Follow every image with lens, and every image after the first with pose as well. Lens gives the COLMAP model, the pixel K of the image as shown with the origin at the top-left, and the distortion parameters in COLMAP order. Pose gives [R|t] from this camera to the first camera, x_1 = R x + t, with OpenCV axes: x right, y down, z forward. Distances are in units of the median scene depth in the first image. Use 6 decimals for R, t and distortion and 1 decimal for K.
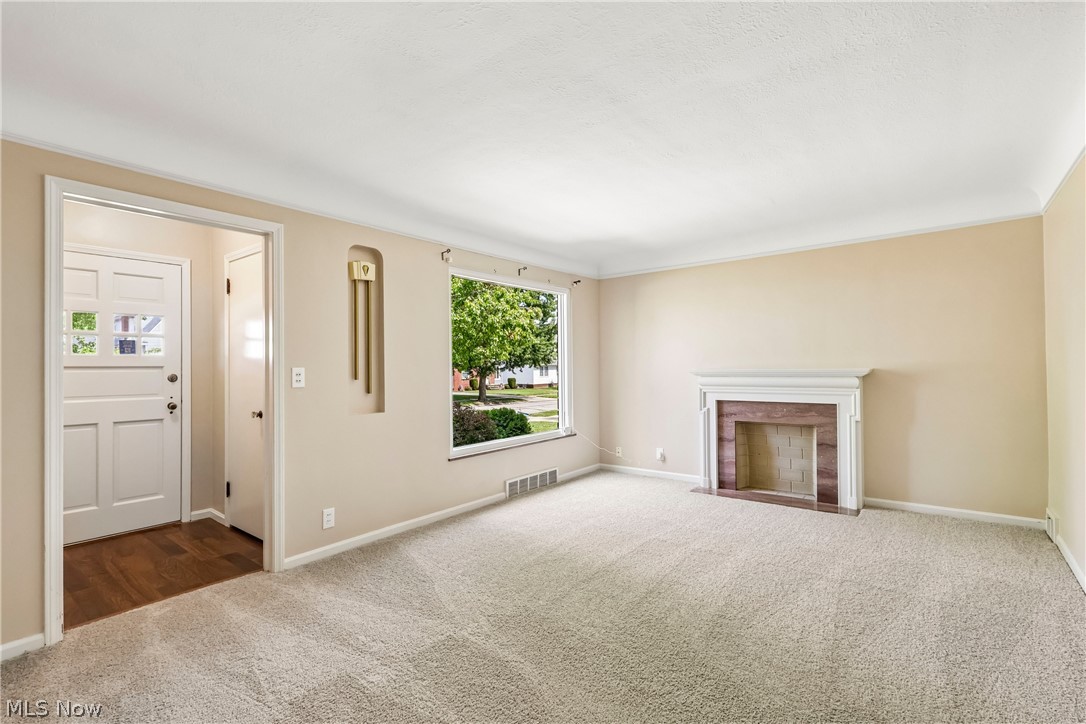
lens RADIAL K [[503.5, 0, 539.9], [0, 503.5, 364.0], [0, 0, 1]] dist [0.000335, -0.000232]
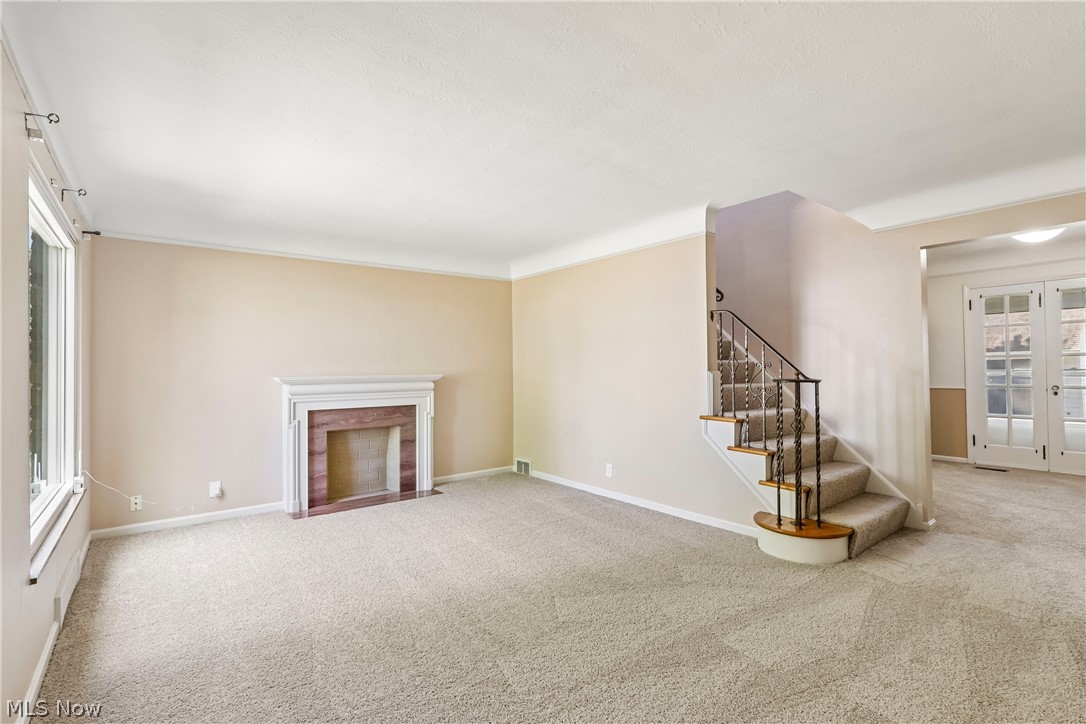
lens RADIAL K [[503.5, 0, 541.6], [0, 503.5, 360.8], [0, 0, 1]] dist [0.000335, -0.000232]
pose [[0.224583, 0.025137, 0.974131, -0.457950], [0.000484, 0.999664, -0.025907, 0.006521], [-0.974455, 0.006290, 0.224496, 0.408575]]
